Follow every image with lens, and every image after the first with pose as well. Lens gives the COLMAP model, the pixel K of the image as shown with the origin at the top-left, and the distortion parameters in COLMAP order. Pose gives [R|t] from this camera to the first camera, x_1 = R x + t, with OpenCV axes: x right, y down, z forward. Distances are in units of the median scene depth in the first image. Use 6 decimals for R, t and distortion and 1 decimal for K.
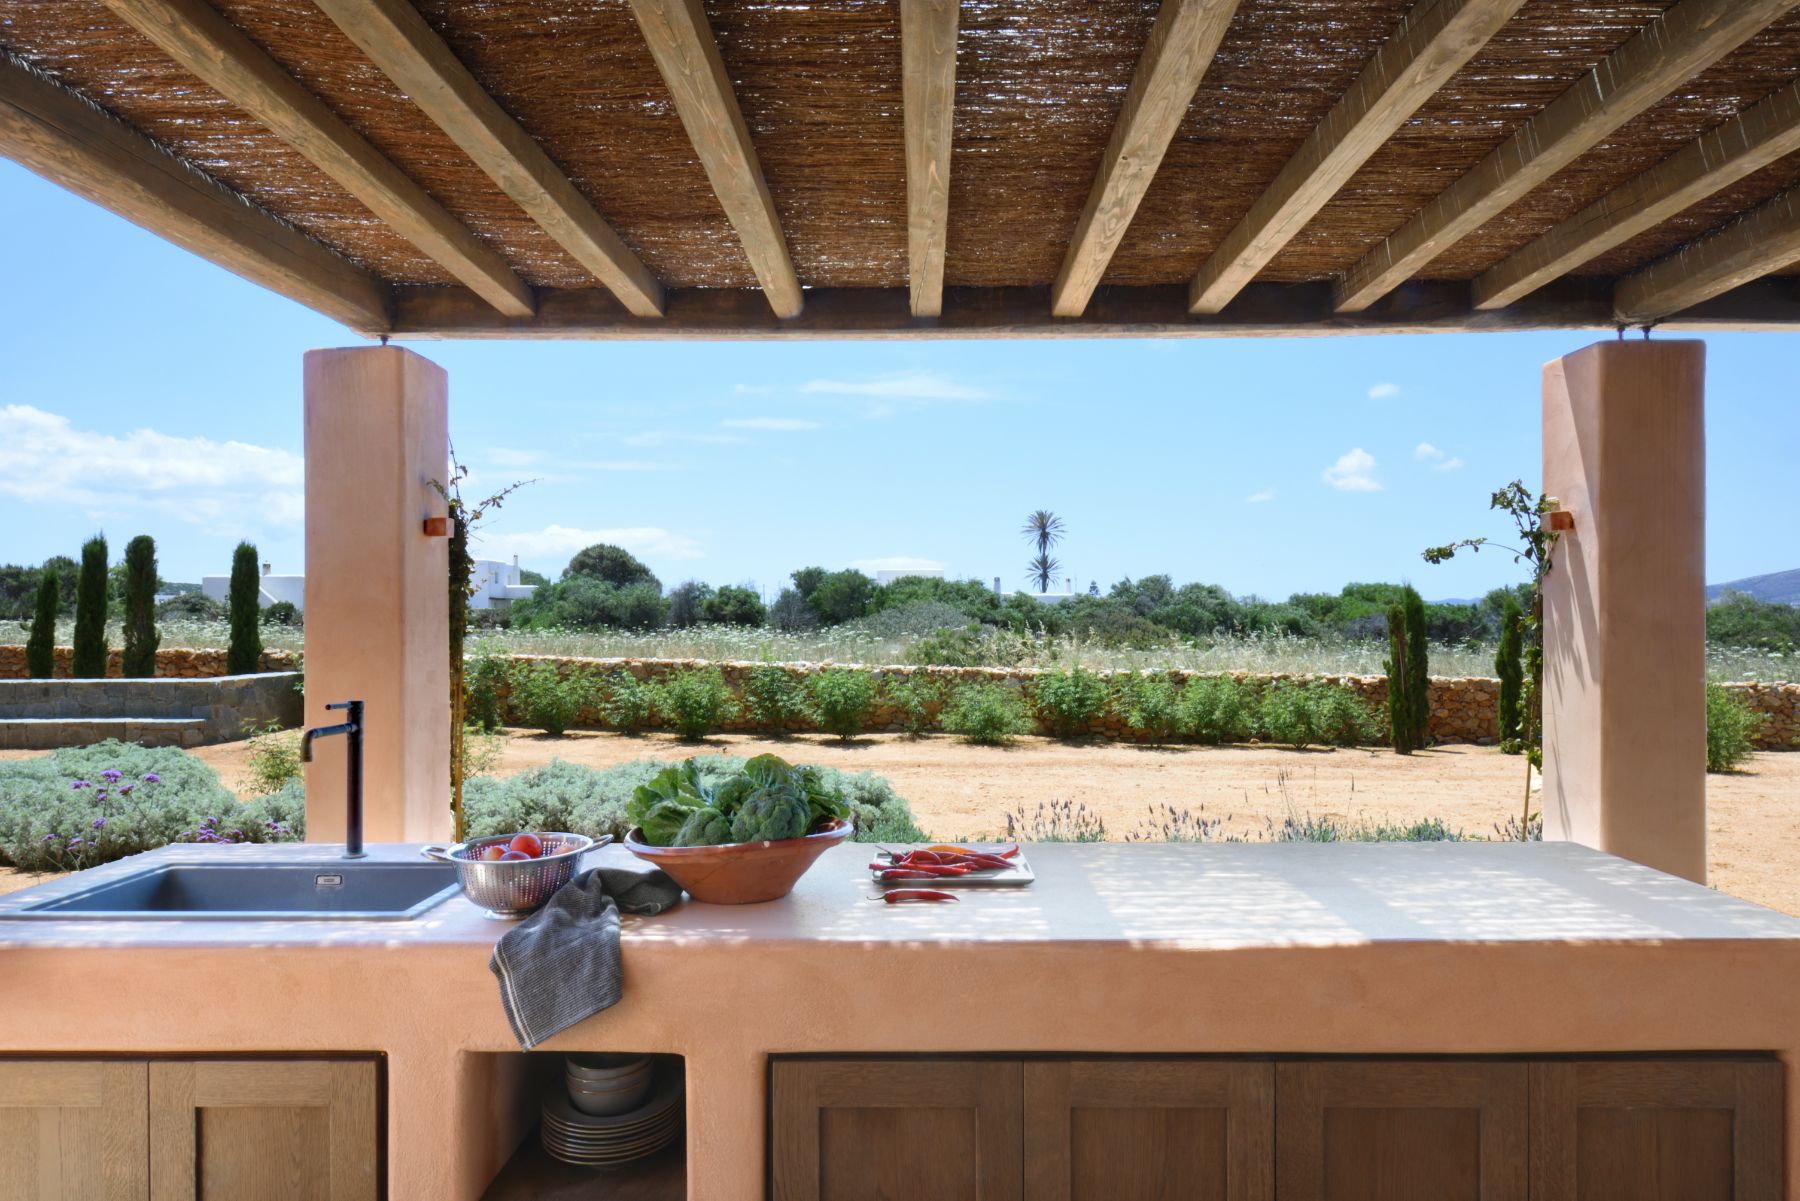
lens RADIAL K [[878.7, 0, 900.0], [0, 878.7, 600.5], [0, 0, 1]] dist [0.002909, 0.000469]
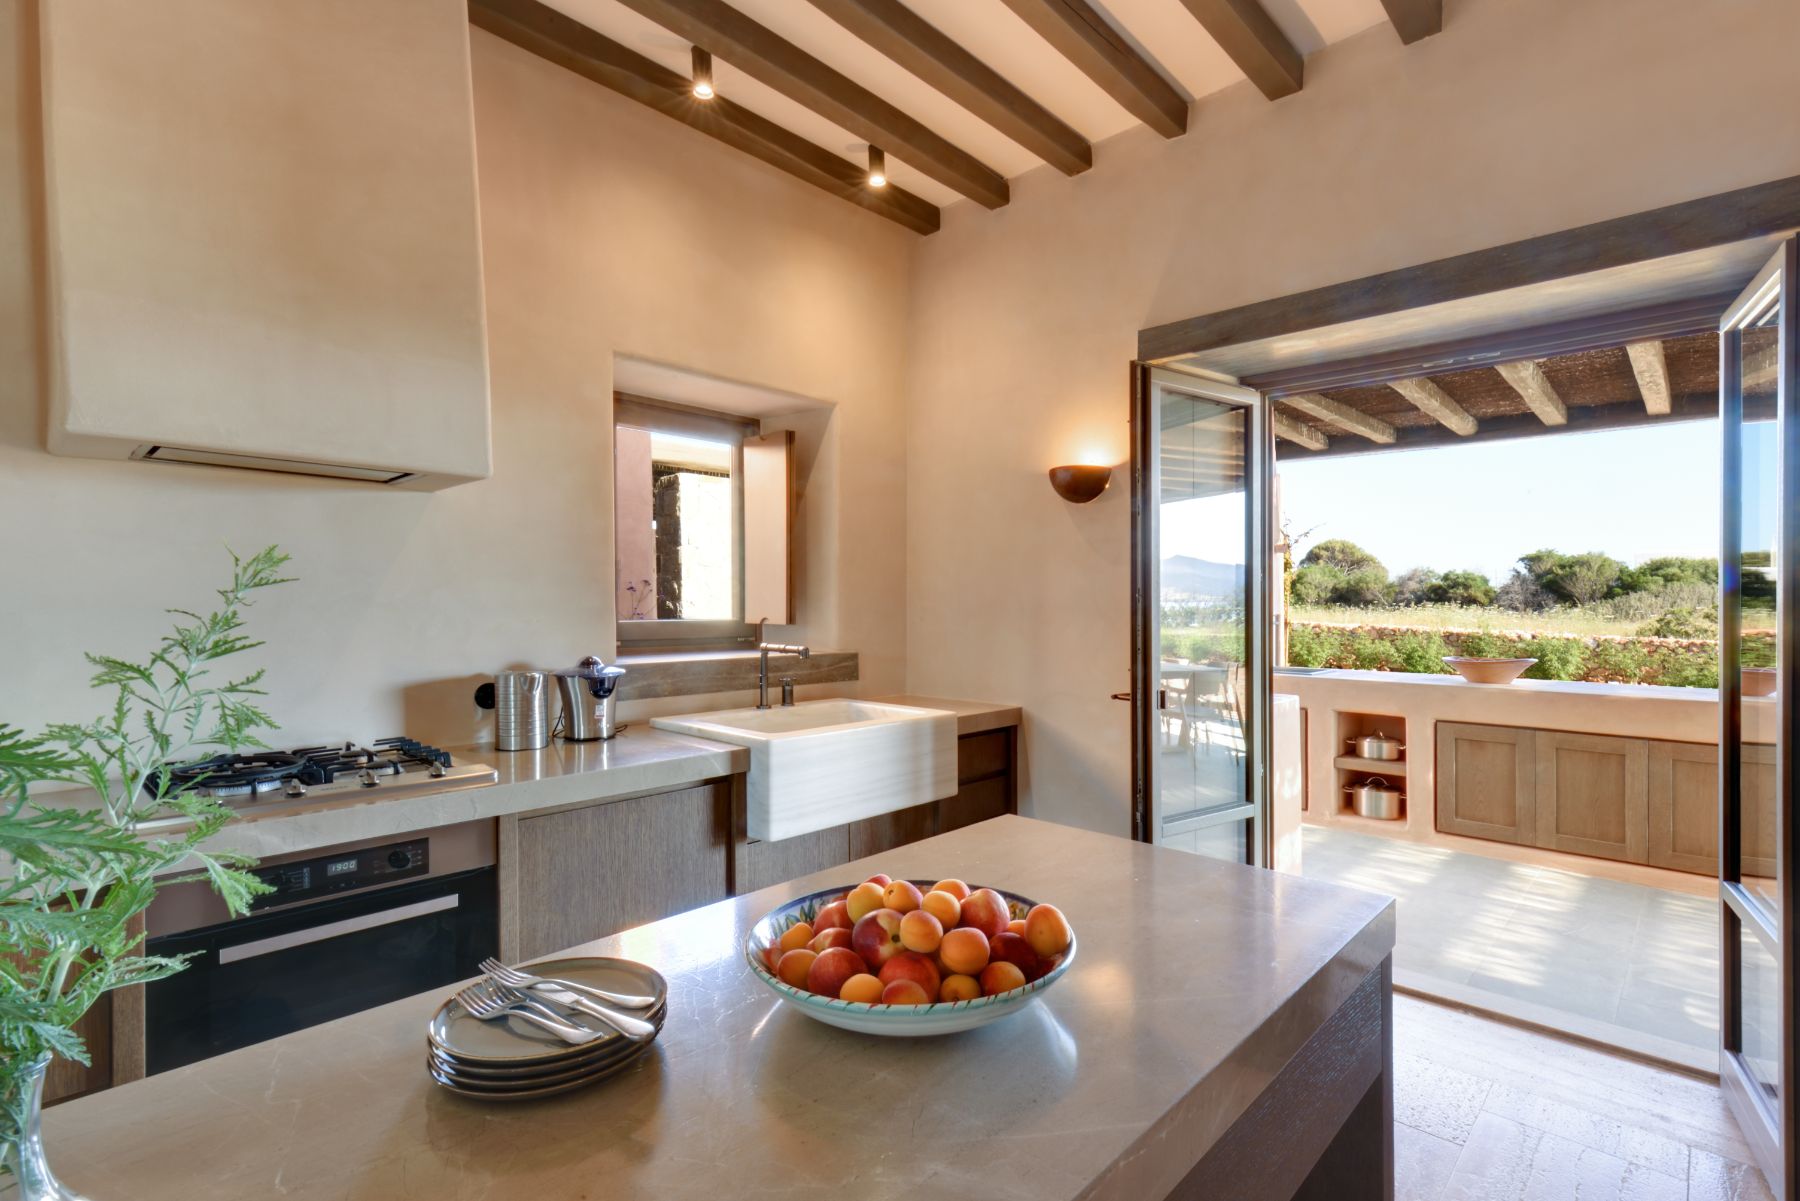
lens RADIAL K [[878.7, 0, 900.0], [0, 878.7, 600.5], [0, 0, 1]] dist [0.002909, 0.000469]
pose [[0.721660, -0.002857, -0.692241, 0.077682], [0.013214, 0.999866, 0.009648, 0.001128], [0.692121, -0.016110, 0.721601, -0.322724]]
